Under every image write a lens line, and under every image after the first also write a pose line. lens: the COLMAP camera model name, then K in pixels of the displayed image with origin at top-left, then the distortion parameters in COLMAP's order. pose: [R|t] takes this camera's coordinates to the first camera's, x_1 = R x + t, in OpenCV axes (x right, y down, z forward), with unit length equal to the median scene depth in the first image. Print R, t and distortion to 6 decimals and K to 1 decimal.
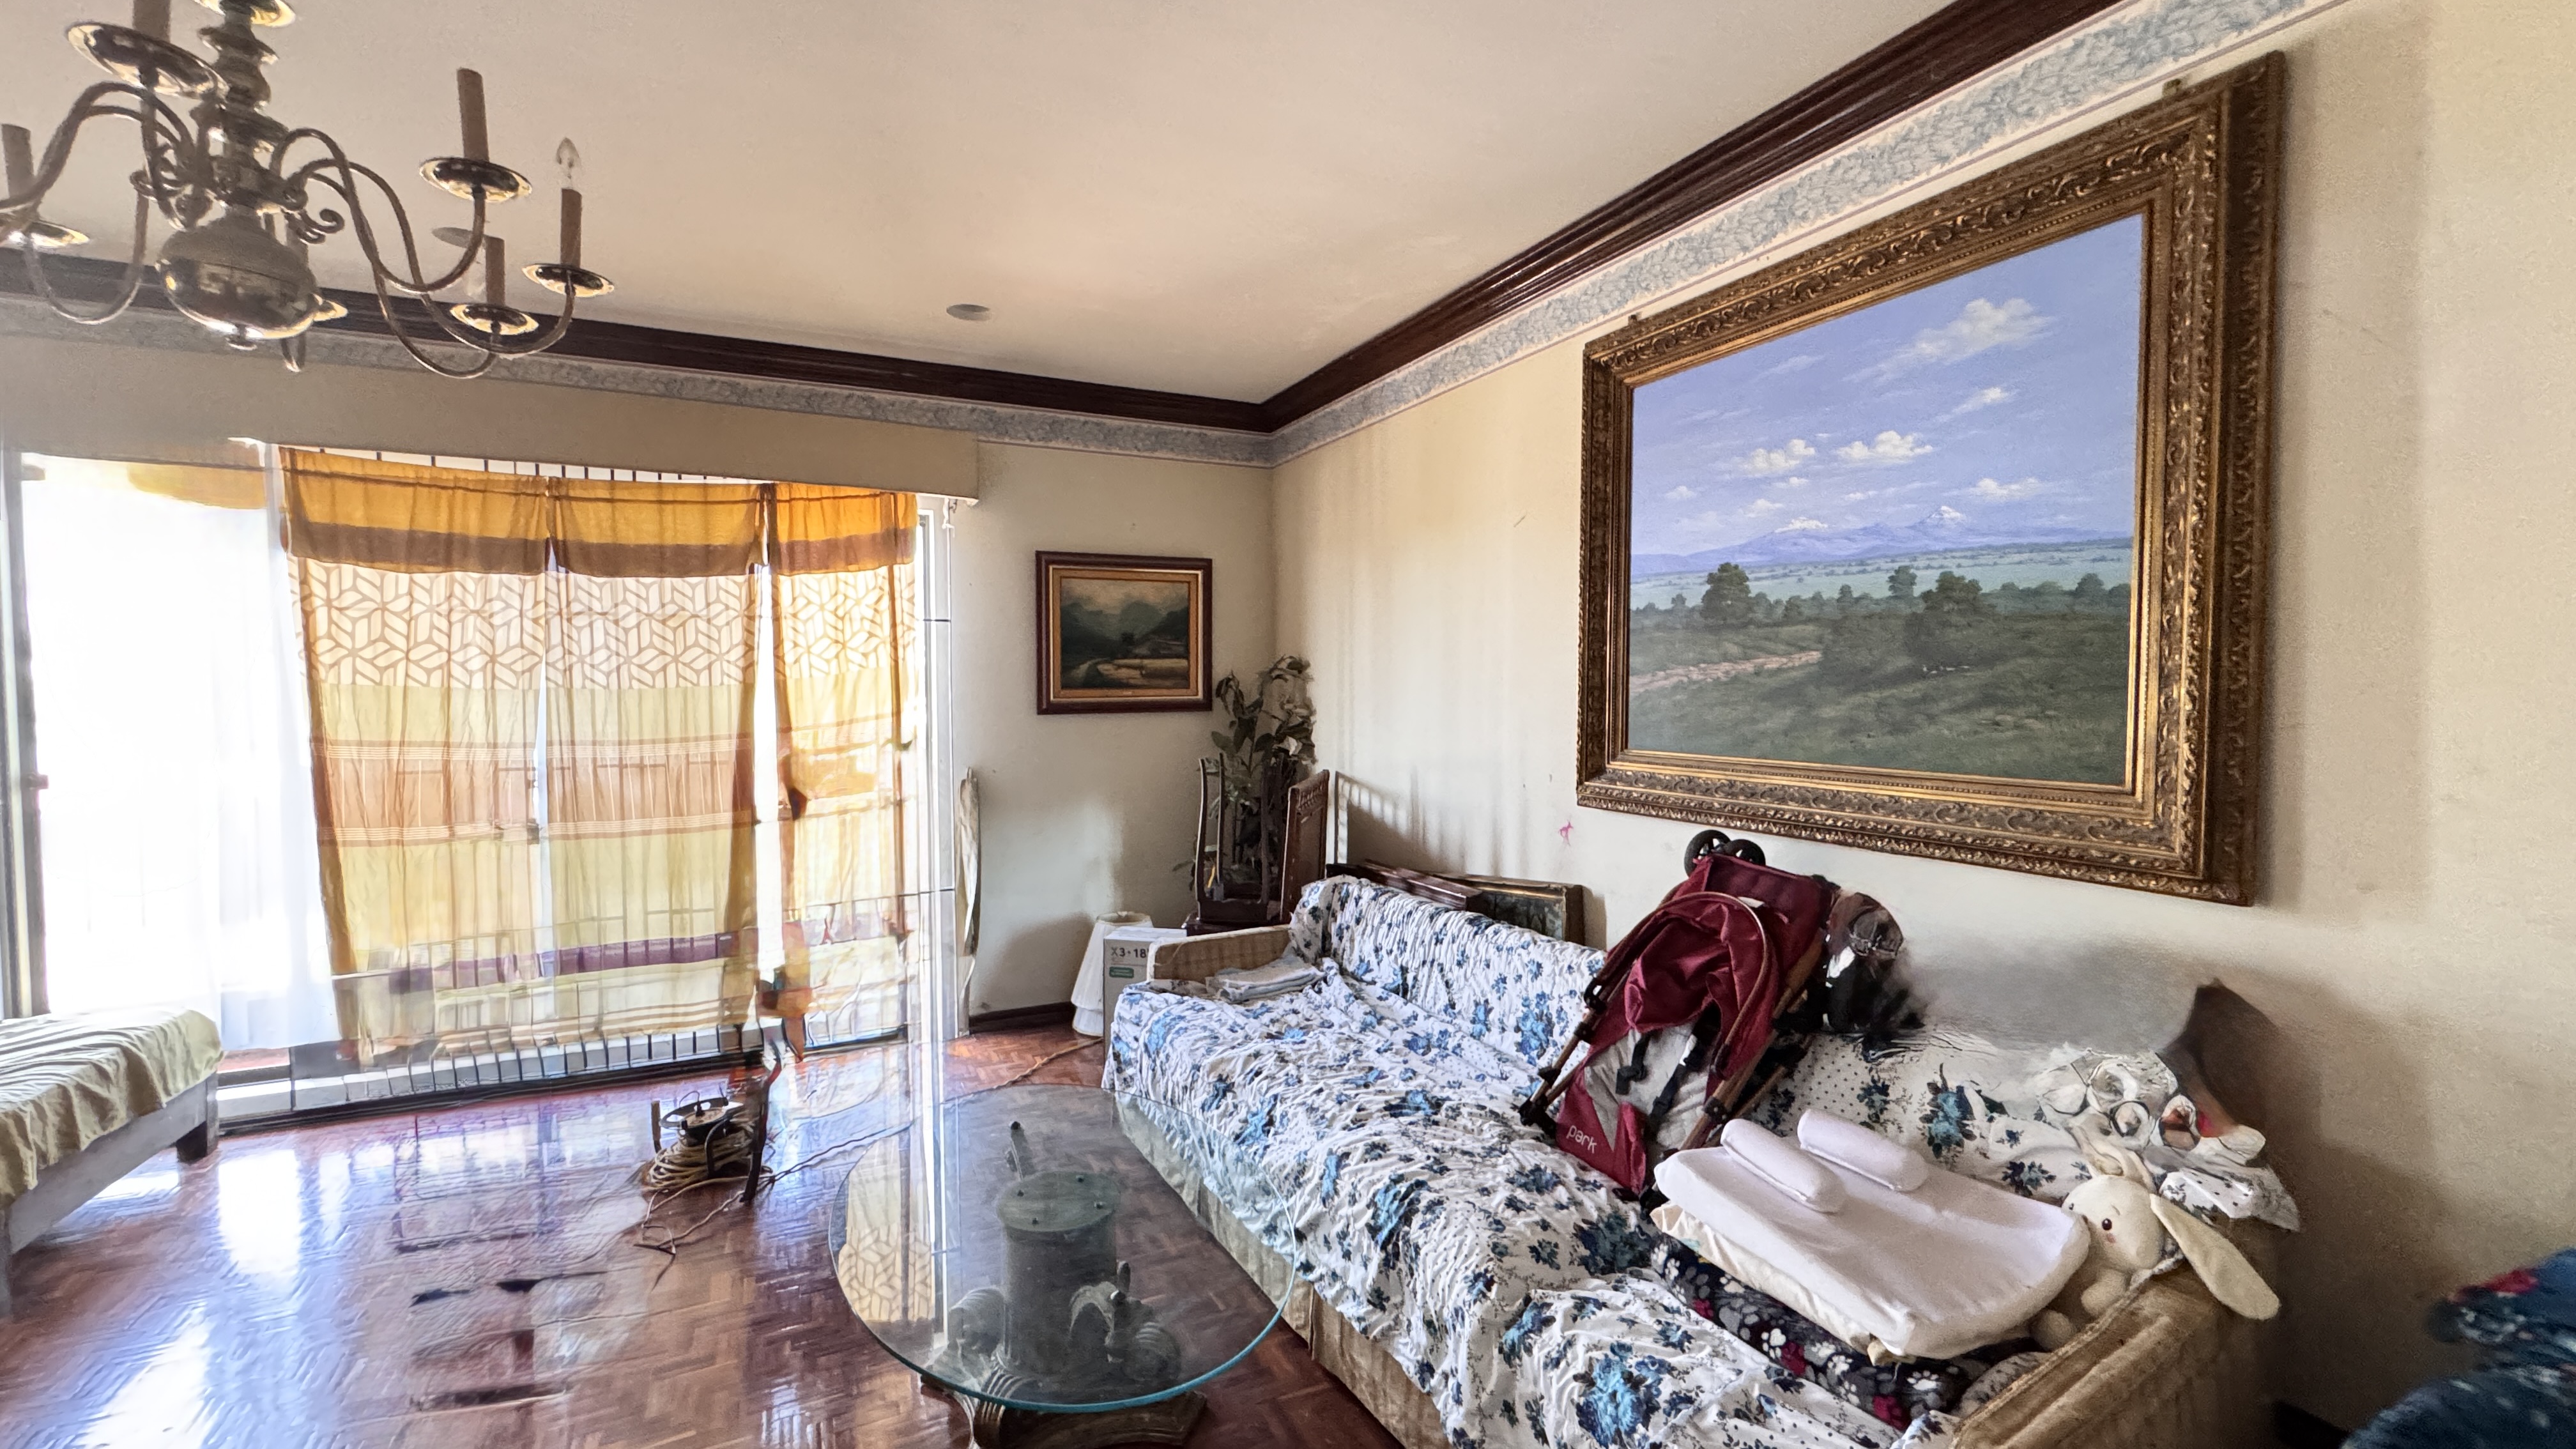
lens RADIAL K [[1039.5, 0, 1292.2], [0, 1039.5, 723.6], [0, 0, 1]] dist [-0.007571, 0.001456]
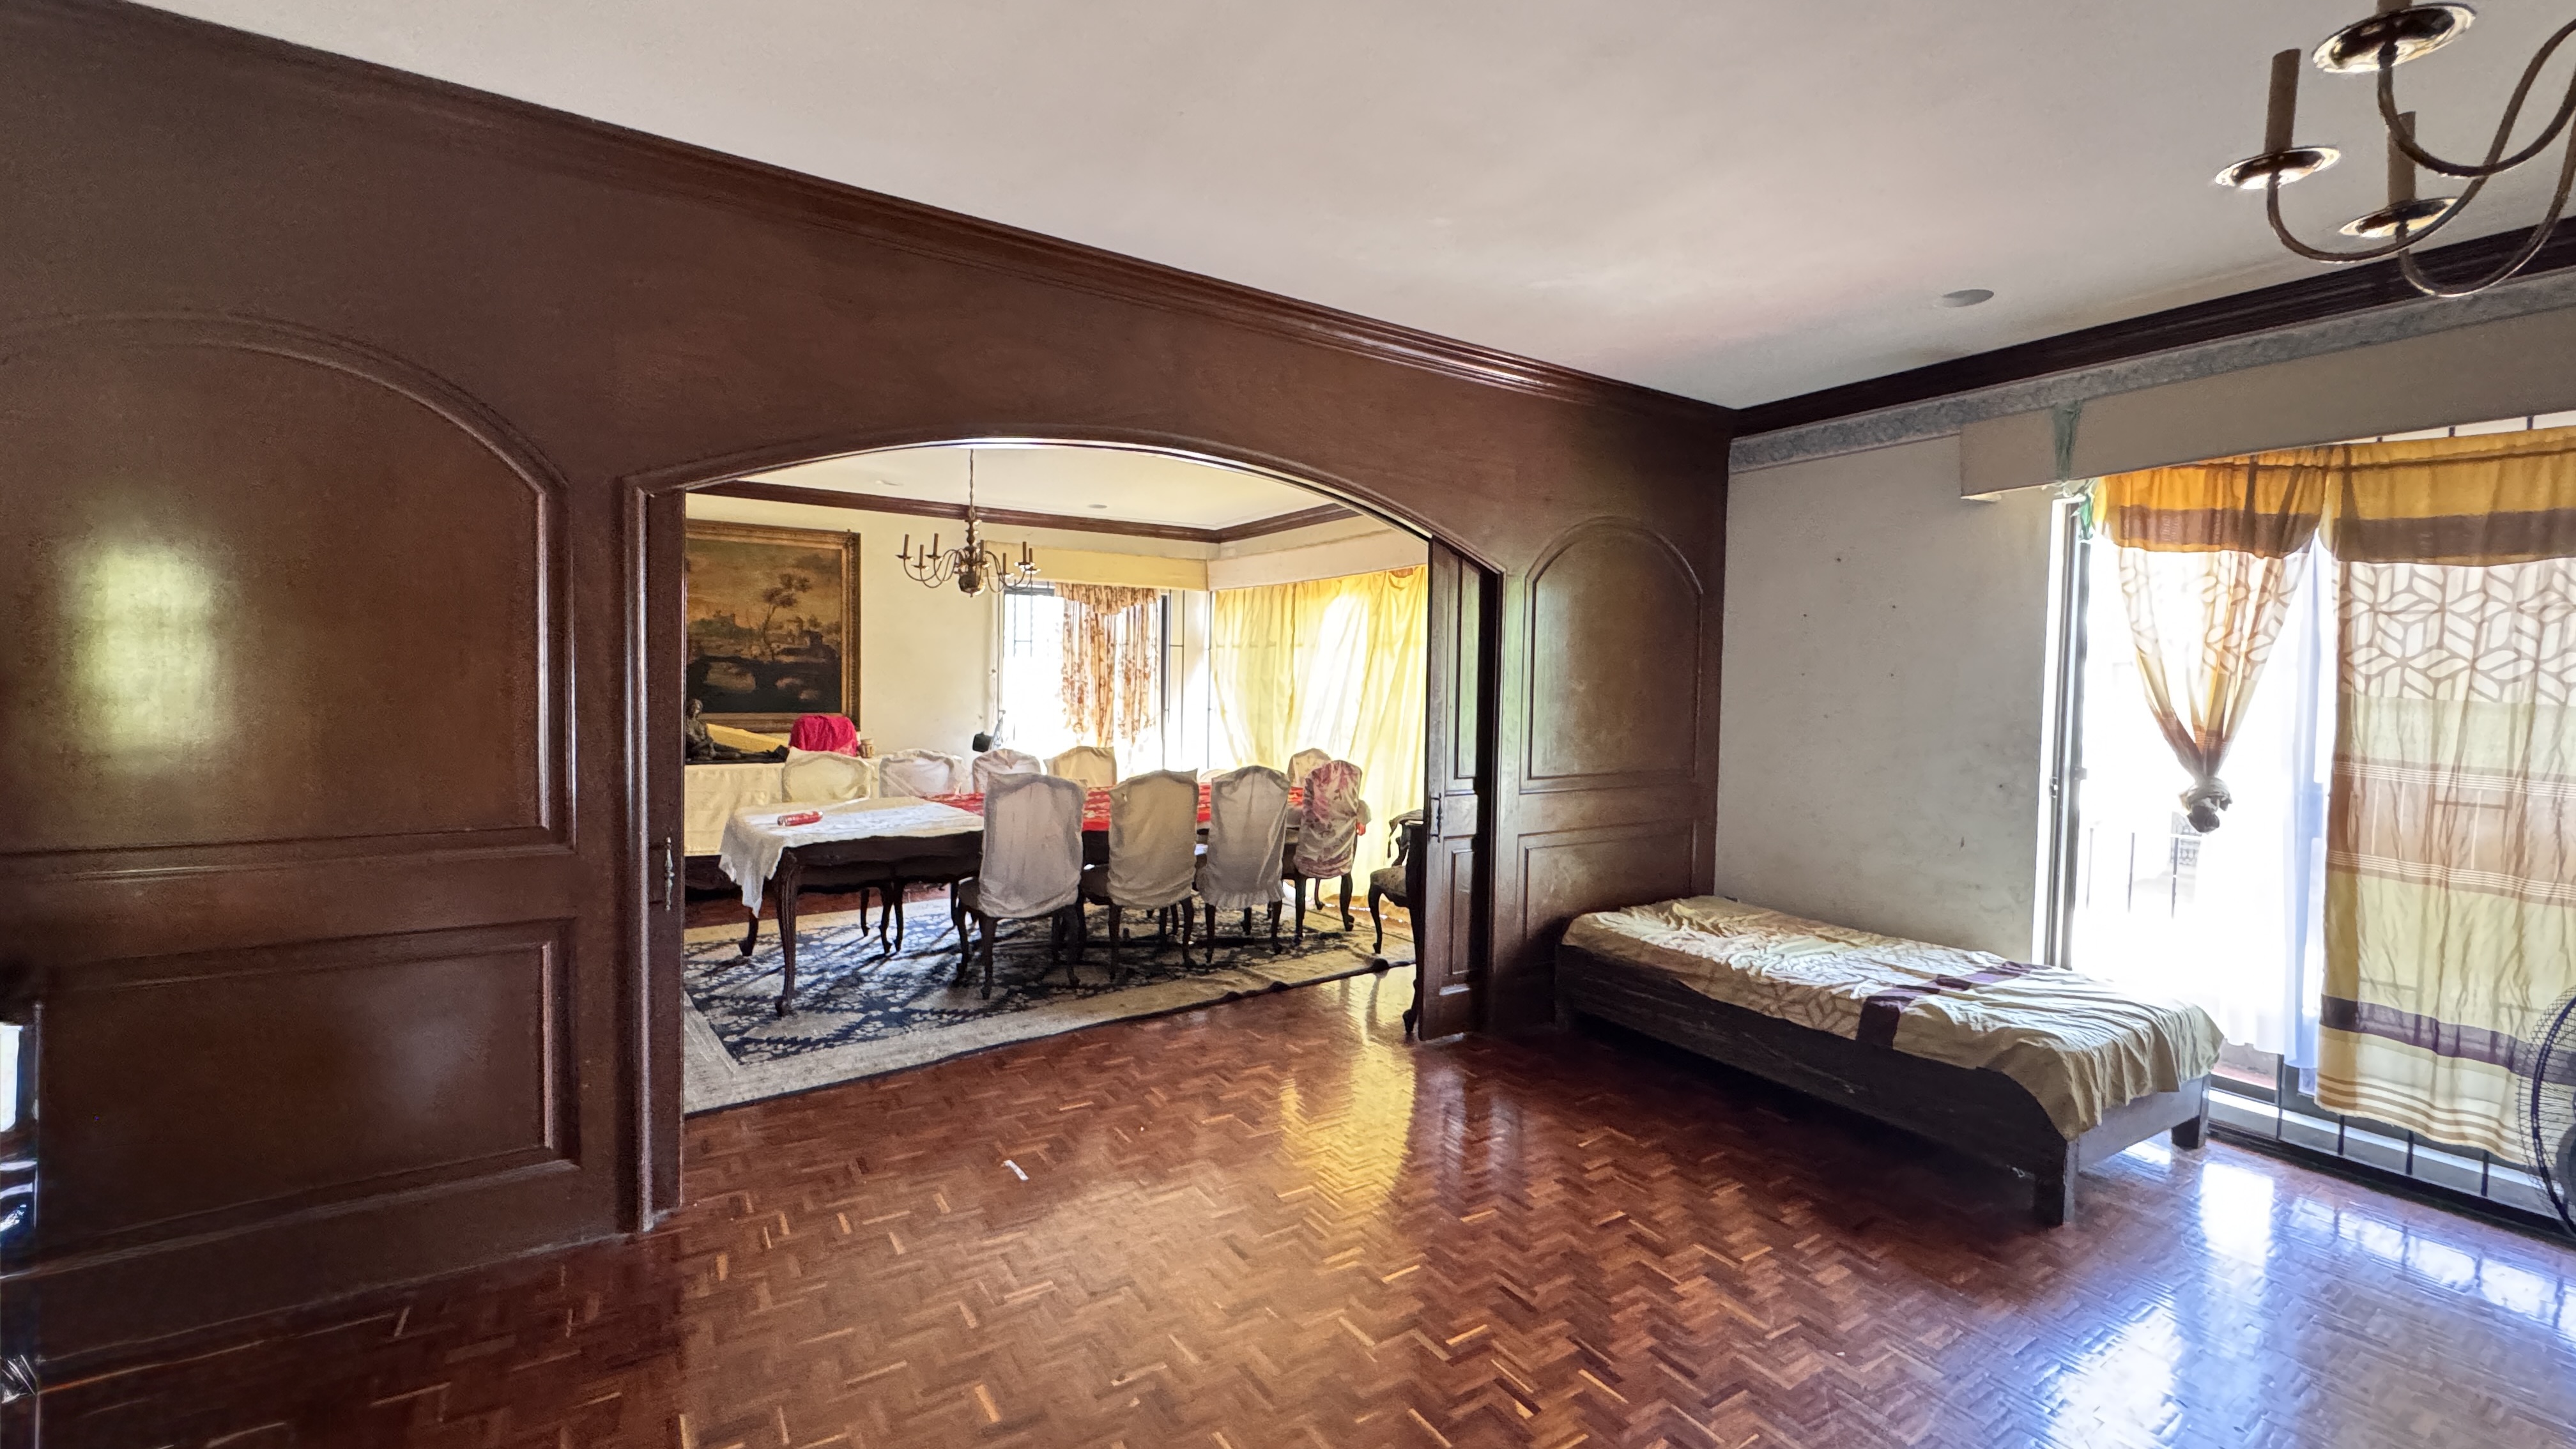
lens RADIAL K [[1039.5, 0, 1287.5], [0, 1039.5, 718.6], [0, 0, 1]] dist [-0.007571, 0.001456]
pose [[0.108157, 0.041878, -0.993251, -0.128251], [-0.056192, 0.997773, 0.035950, 0.001650], [0.992545, 0.051924, 0.110269, -0.042518]]
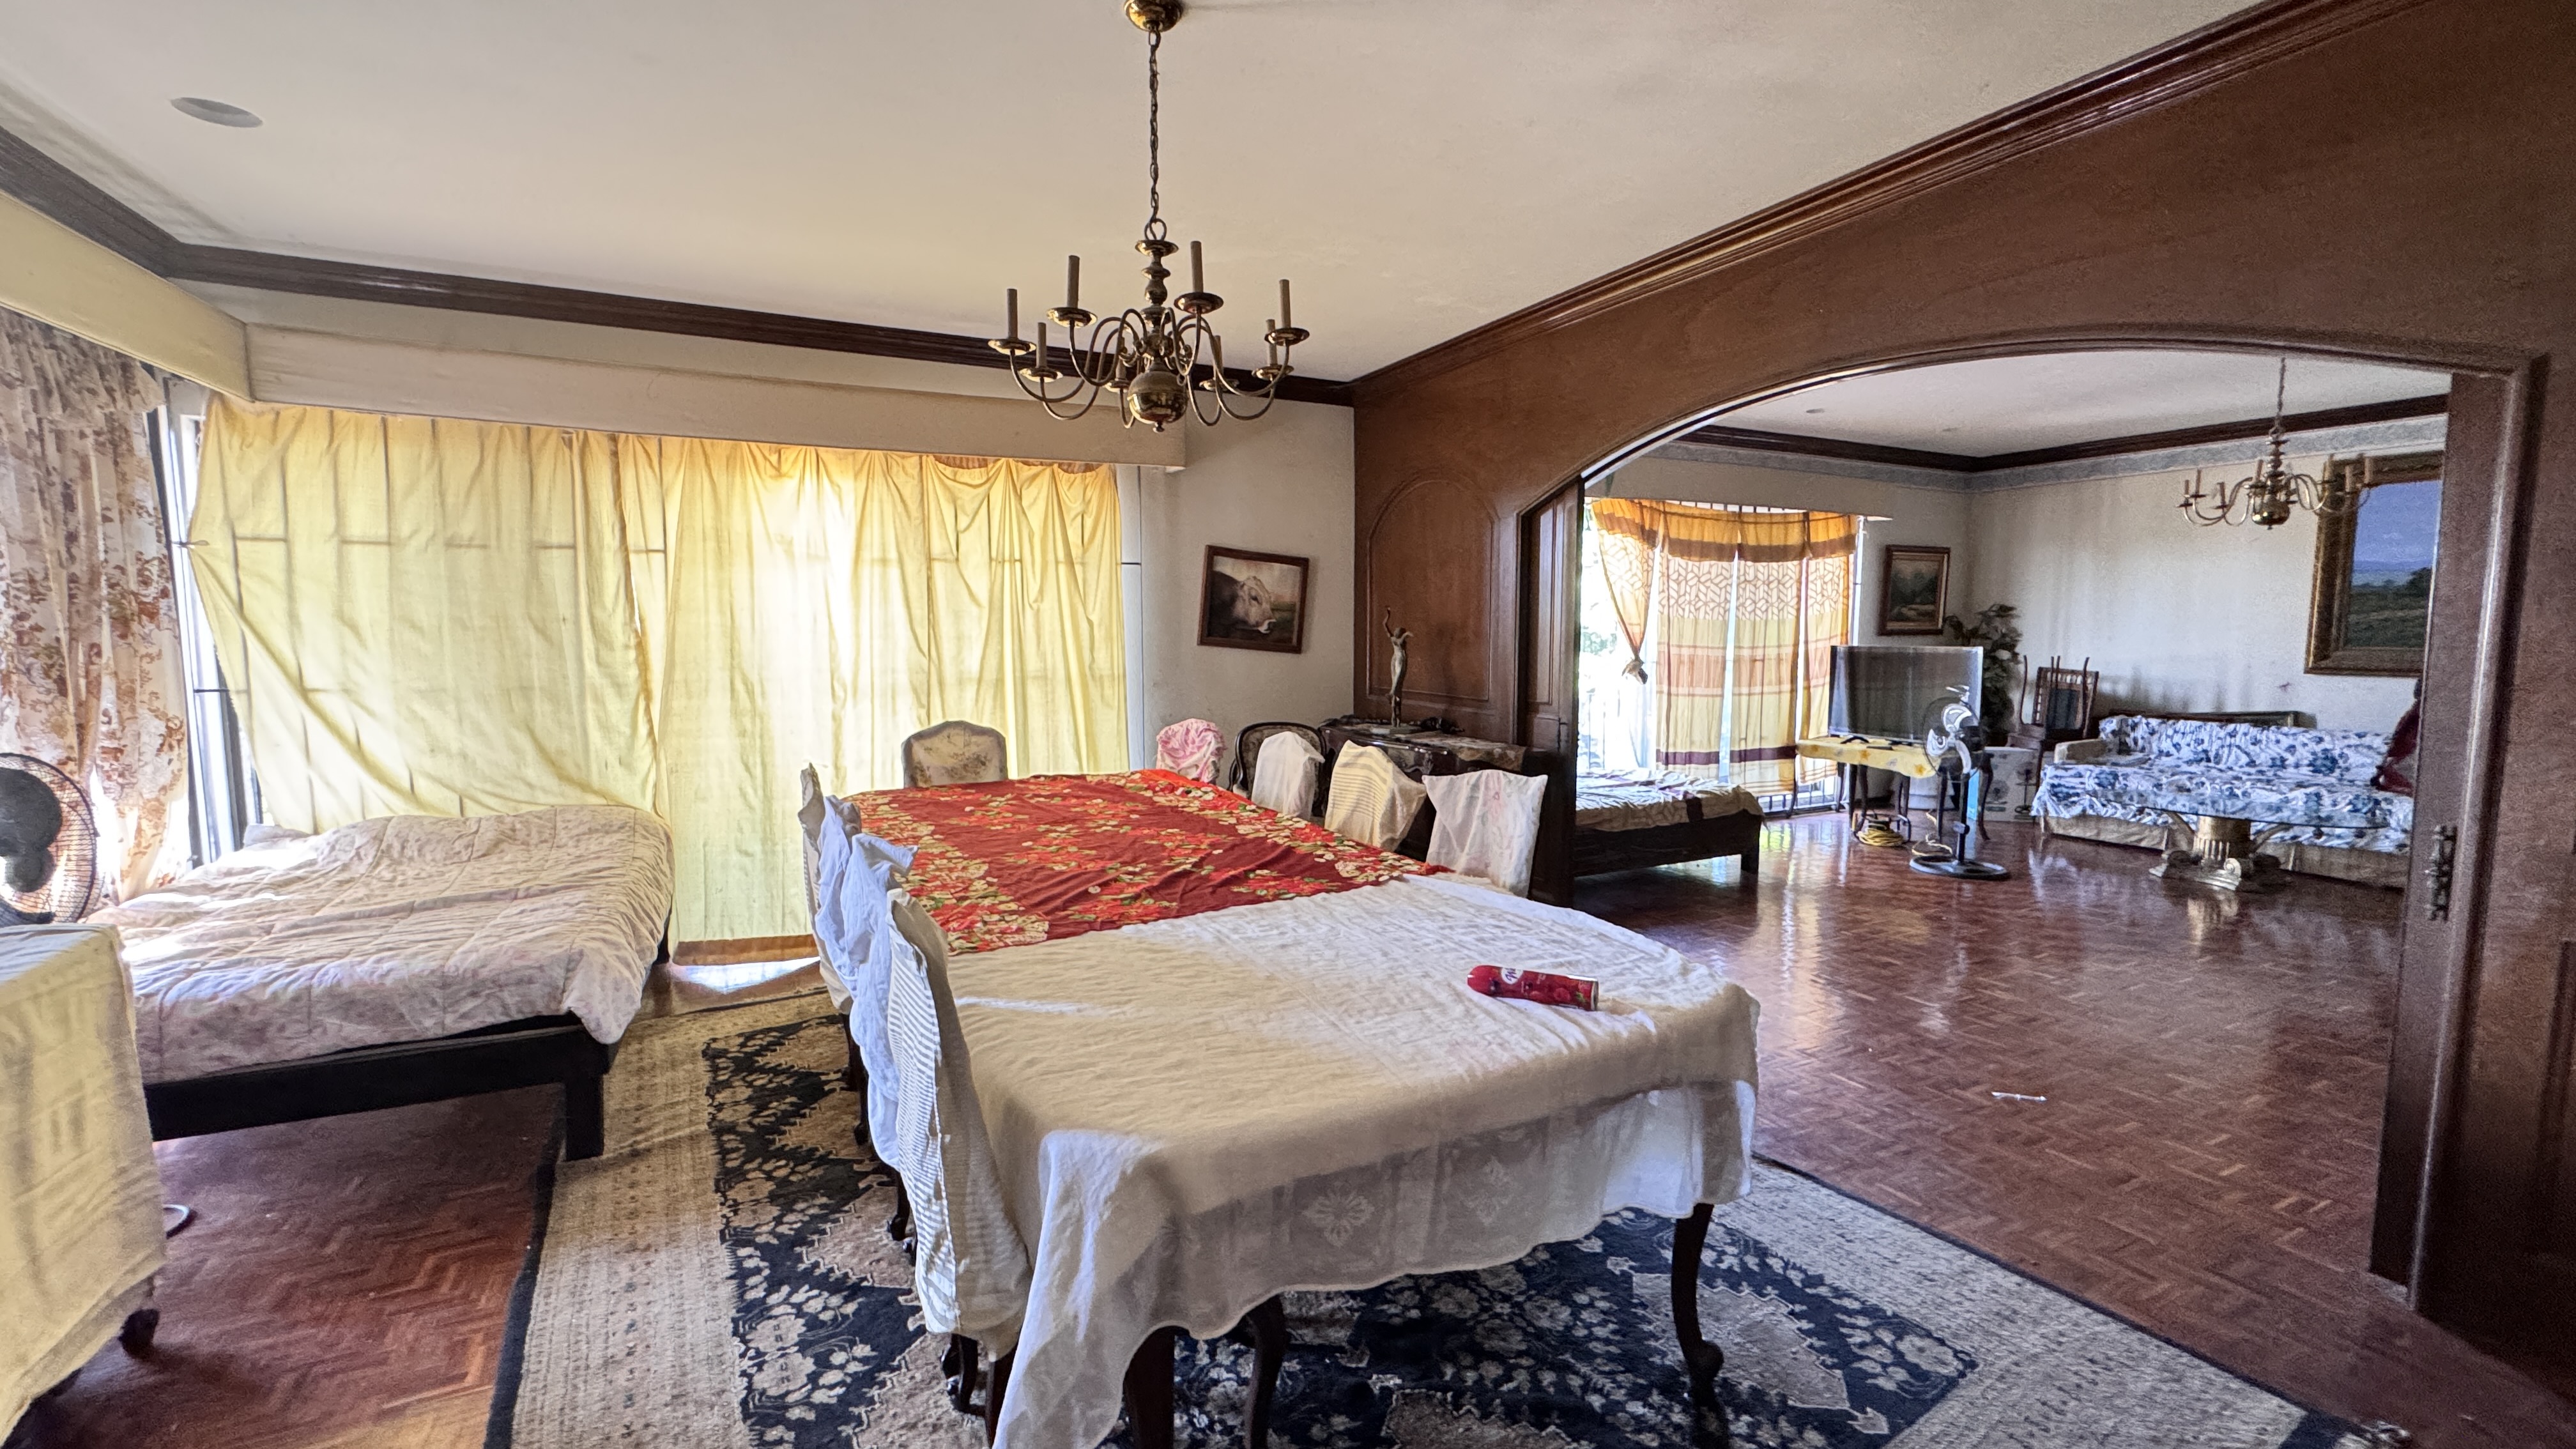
lens RADIAL K [[1039.5, 0, 1293.1], [0, 1039.5, 719.0], [0, 0, 1]] dist [-0.007571, 0.001456]
pose [[0.999968, -0.000098, 0.008028, -1.701824], [-0.000302, 0.998757, 0.049839, 0.060660], [-0.008023, -0.049840, 0.998725, -1.058759]]
